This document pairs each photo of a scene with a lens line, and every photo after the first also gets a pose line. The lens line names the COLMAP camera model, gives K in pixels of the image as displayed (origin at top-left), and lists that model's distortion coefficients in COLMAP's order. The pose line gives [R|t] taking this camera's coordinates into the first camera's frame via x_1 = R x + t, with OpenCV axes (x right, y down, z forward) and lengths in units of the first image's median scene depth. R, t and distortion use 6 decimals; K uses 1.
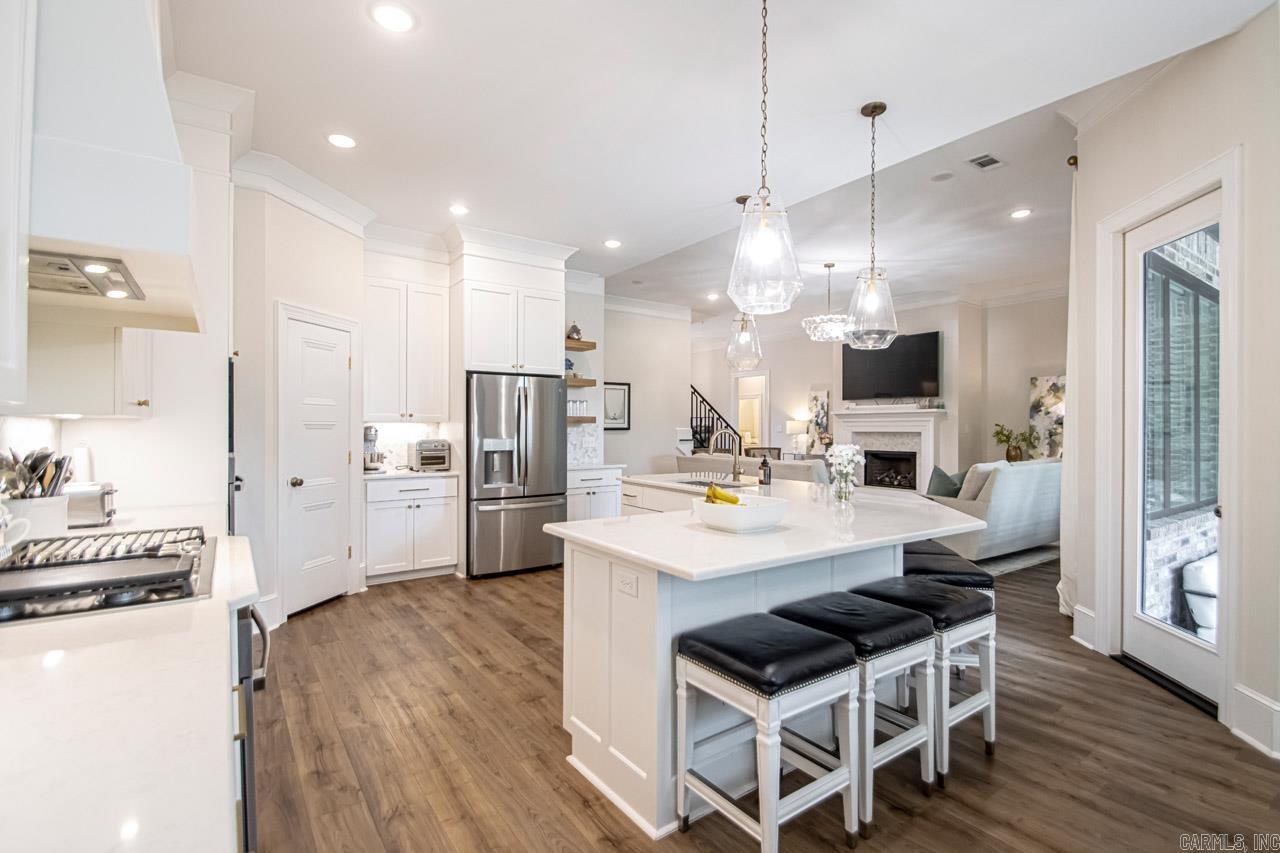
lens RADIAL K [[623.1, 0, 656.6], [0, 623.1, 445.2], [0, 0, 1]] dist [0.000328, -0.000316]
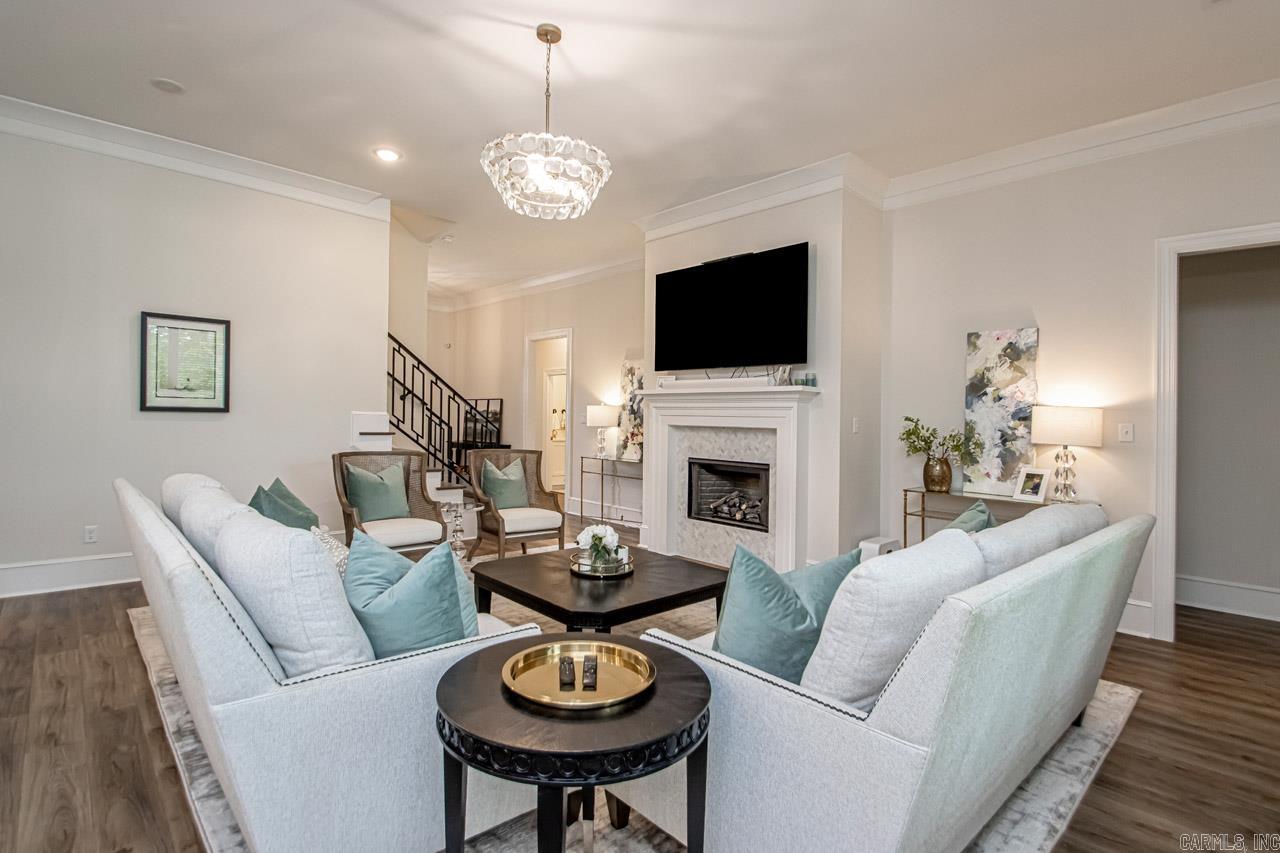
lens RADIAL K [[611.1, 0, 649.7], [0, 611.1, 418.3], [0, 0, 1]] dist [0.000438, -0.000465]
pose [[0.991756, 0.023690, 0.125932, 0.256864], [-0.020296, 0.999397, -0.028170, -0.013354], [-0.126523, 0.025381, 0.991639, 0.502459]]
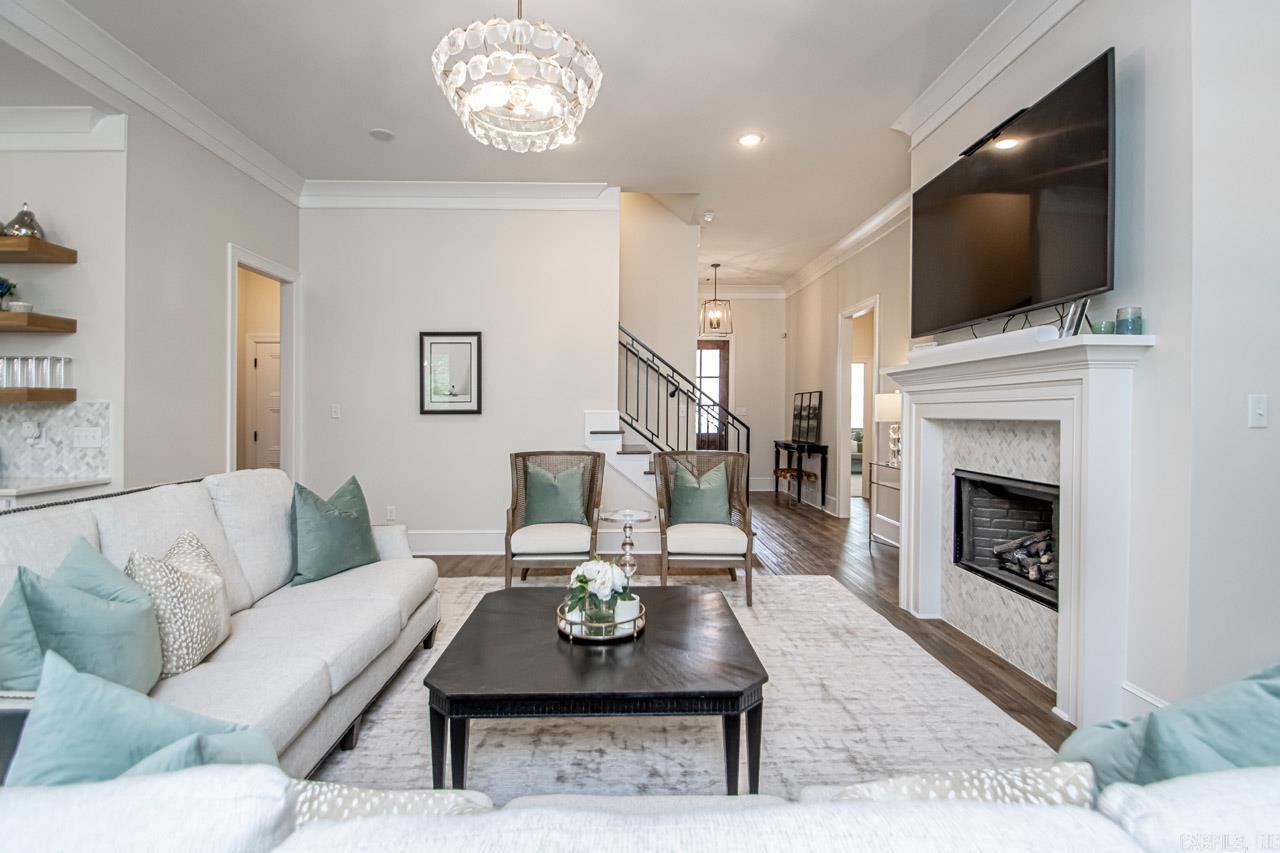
lens RADIAL K [[631.8, 0, 635.6], [0, 631.8, 422.2], [0, 0, 1]] dist [0.001641, -0.000930]
pose [[0.816018, 0.007718, -0.577975, 0.448988], [-0.013511, 0.999892, -0.005723, -0.016749], [0.577869, 0.012479, 0.816034, 0.670432]]
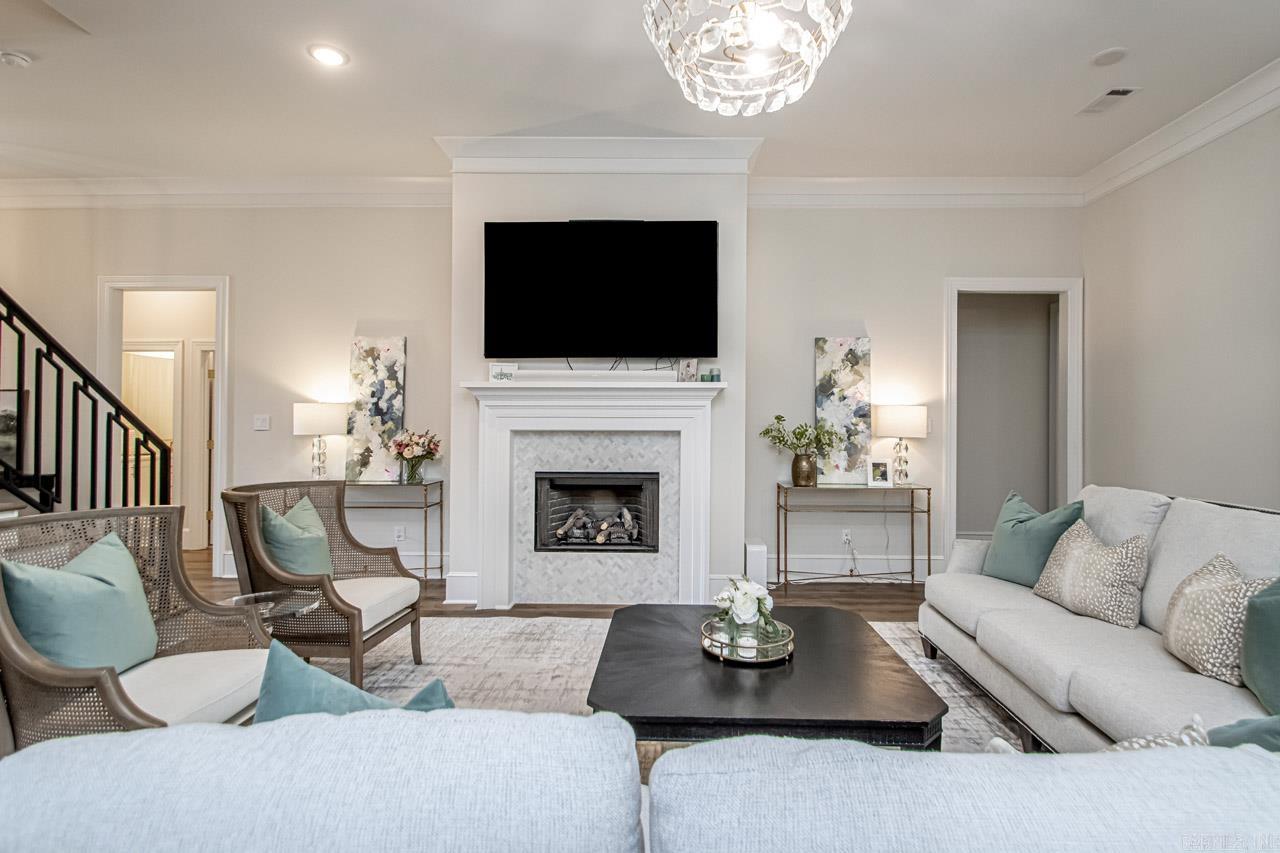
lens RADIAL K [[612.6, 0, 661.4], [0, 612.6, 420.6], [0, 0, 1]] dist [-0.001801, -0.000517]
pose [[0.608170, 0.005549, 0.793787, 0.050532], [0.017504, 0.999639, -0.020399, -0.020335], [-0.793613, 0.026301, 0.607854, 0.756373]]
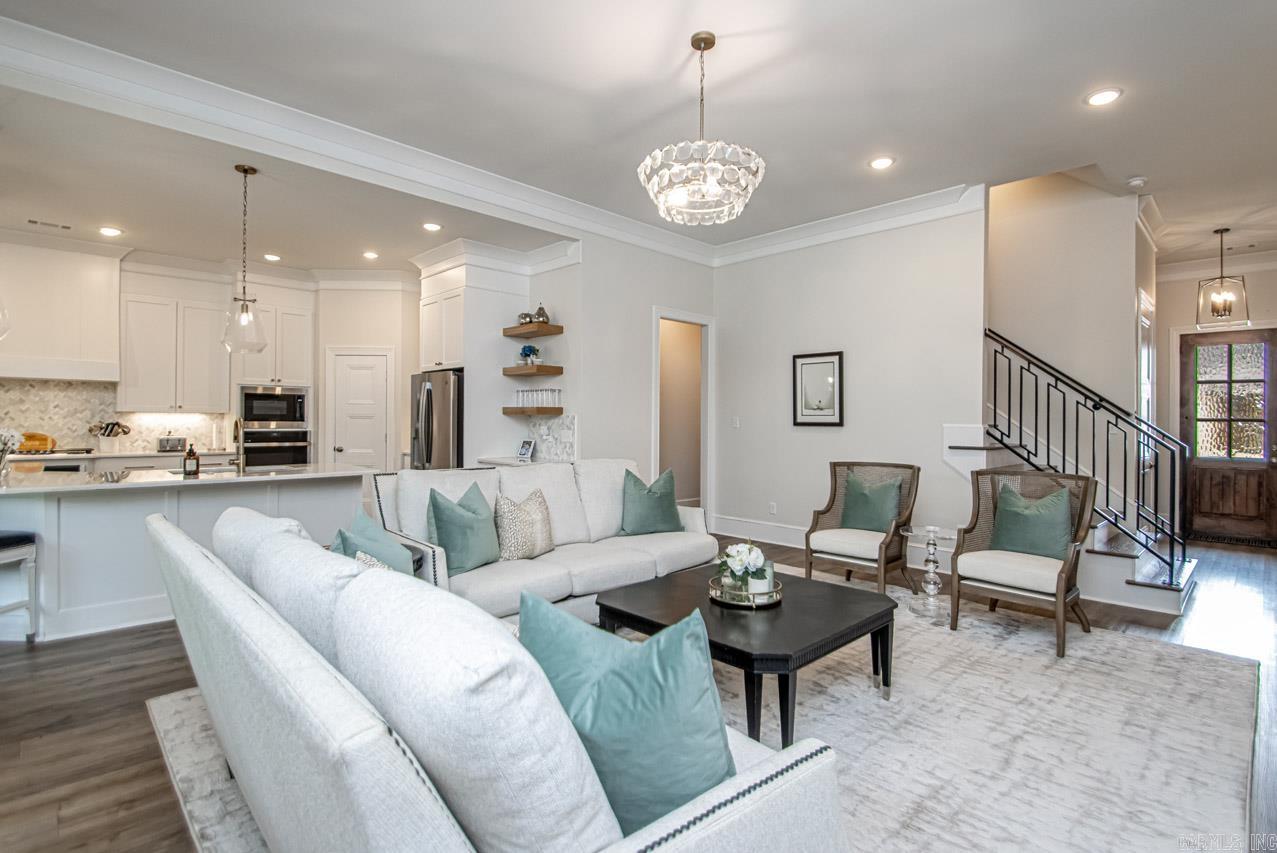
lens RADIAL K [[613.0, 0, 616.0], [0, 613.0, 424.6], [0, 0, 1]] dist [0.000012, -0.000683]
pose [[0.121785, 0.005831, -0.992539, 0.594311], [-0.037809, 0.999284, 0.001232, -0.019810], [0.991836, 0.037377, 0.121919, 0.772888]]
